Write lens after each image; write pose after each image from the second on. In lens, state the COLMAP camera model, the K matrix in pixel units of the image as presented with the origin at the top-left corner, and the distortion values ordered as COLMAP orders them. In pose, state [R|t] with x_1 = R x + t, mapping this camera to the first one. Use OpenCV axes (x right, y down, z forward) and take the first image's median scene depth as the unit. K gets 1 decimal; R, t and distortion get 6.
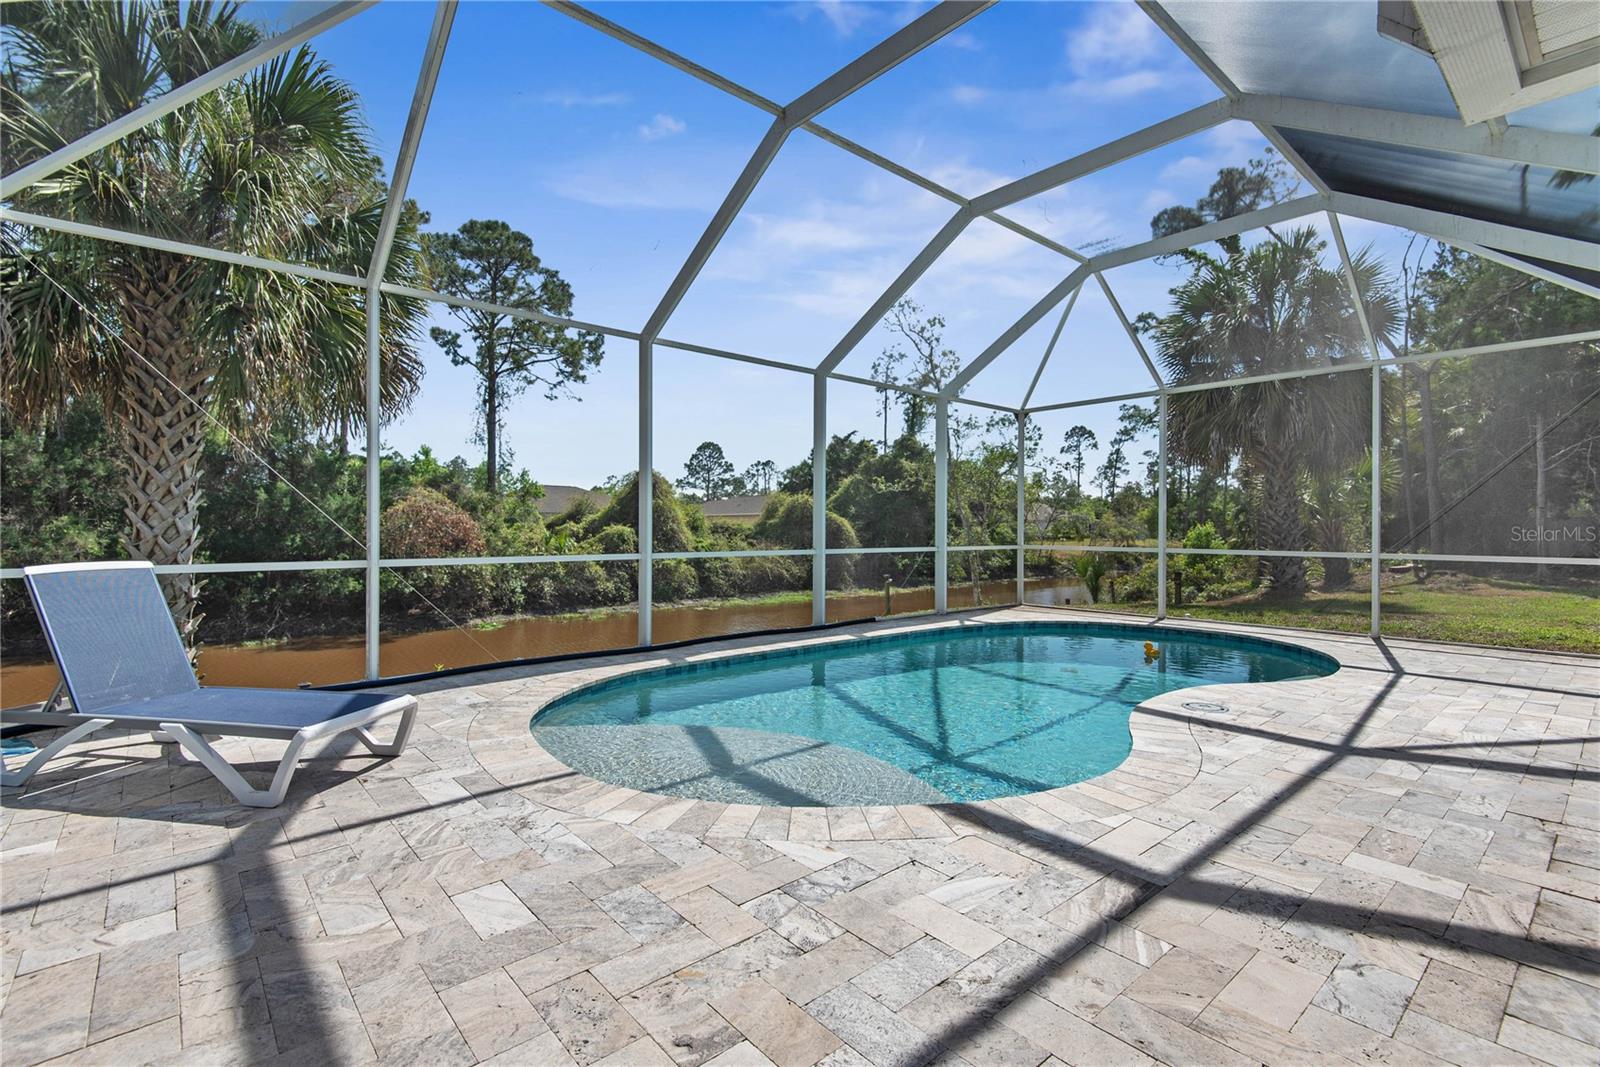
lens RADIAL K [[736.7, 0, 808.5], [0, 736.7, 531.9], [0, 0, 1]] dist [0.001110, -0.000267]
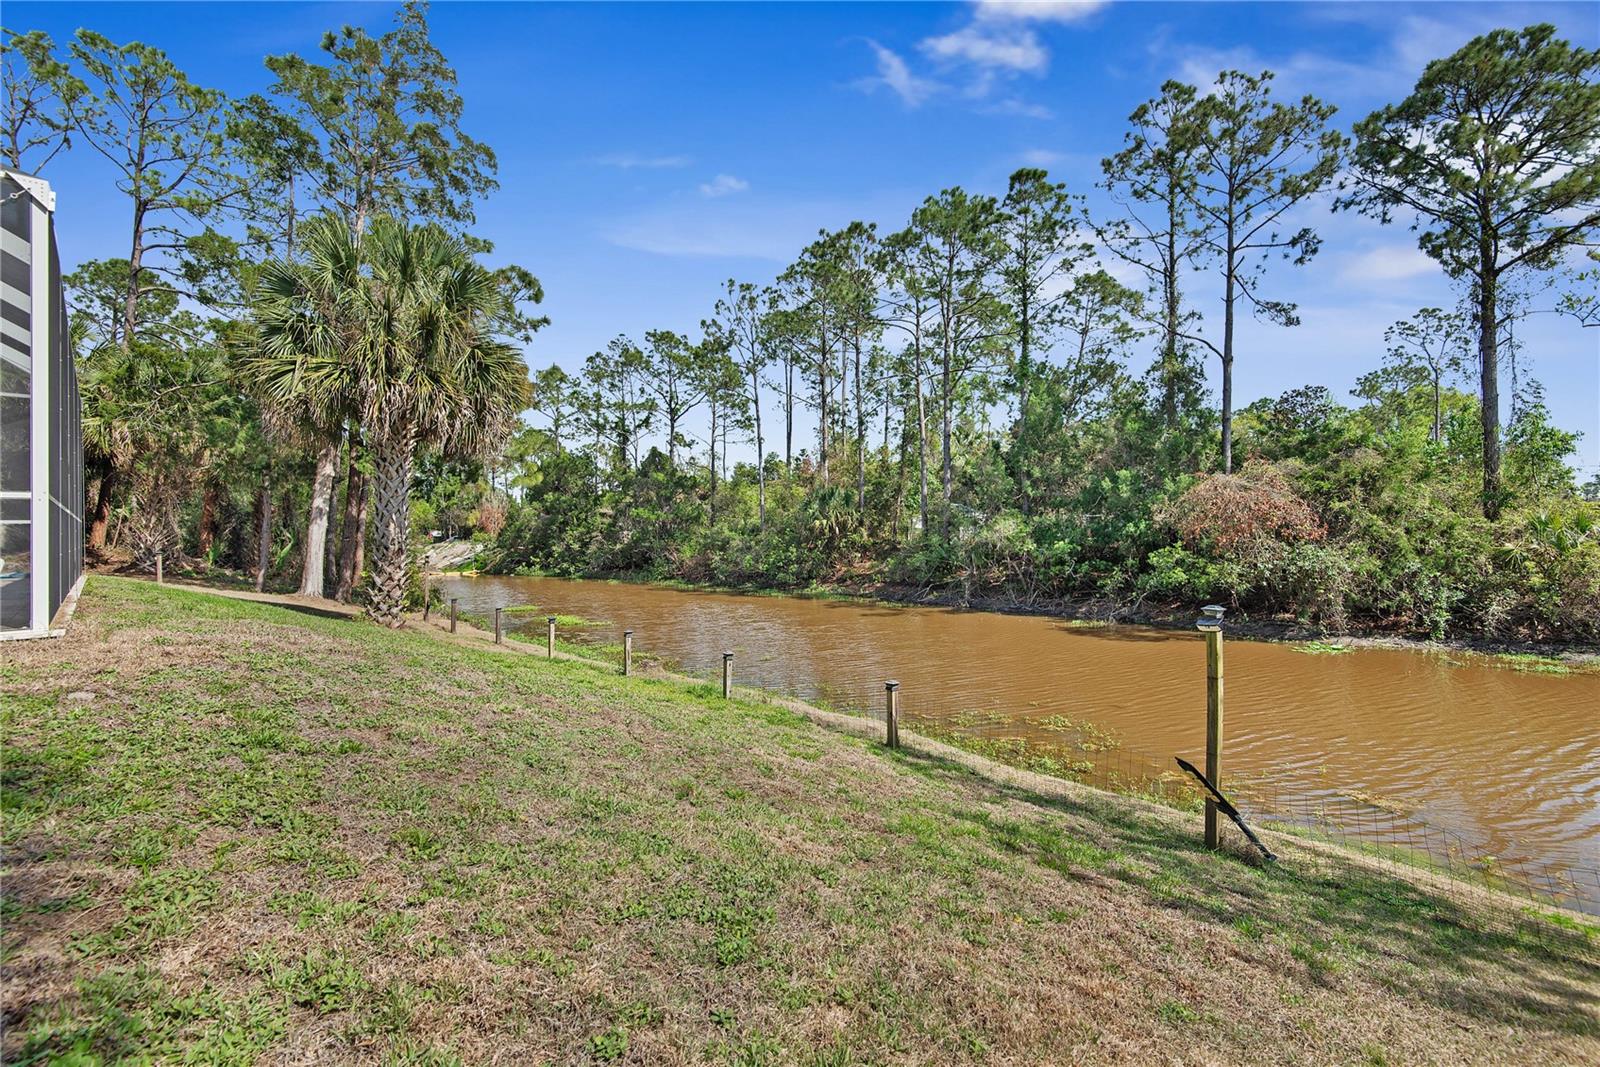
lens RADIAL K [[727.2, 0, 800.0], [0, 727.2, 533.5], [0, 0, 1]] dist [0.001563, -0.000530]
pose [[0.042498, 0.001775, -0.999095, 1.056740], [0.005875, 0.999981, 0.002026, 0.062623], [0.999079, -0.005955, 0.042487, 2.063460]]
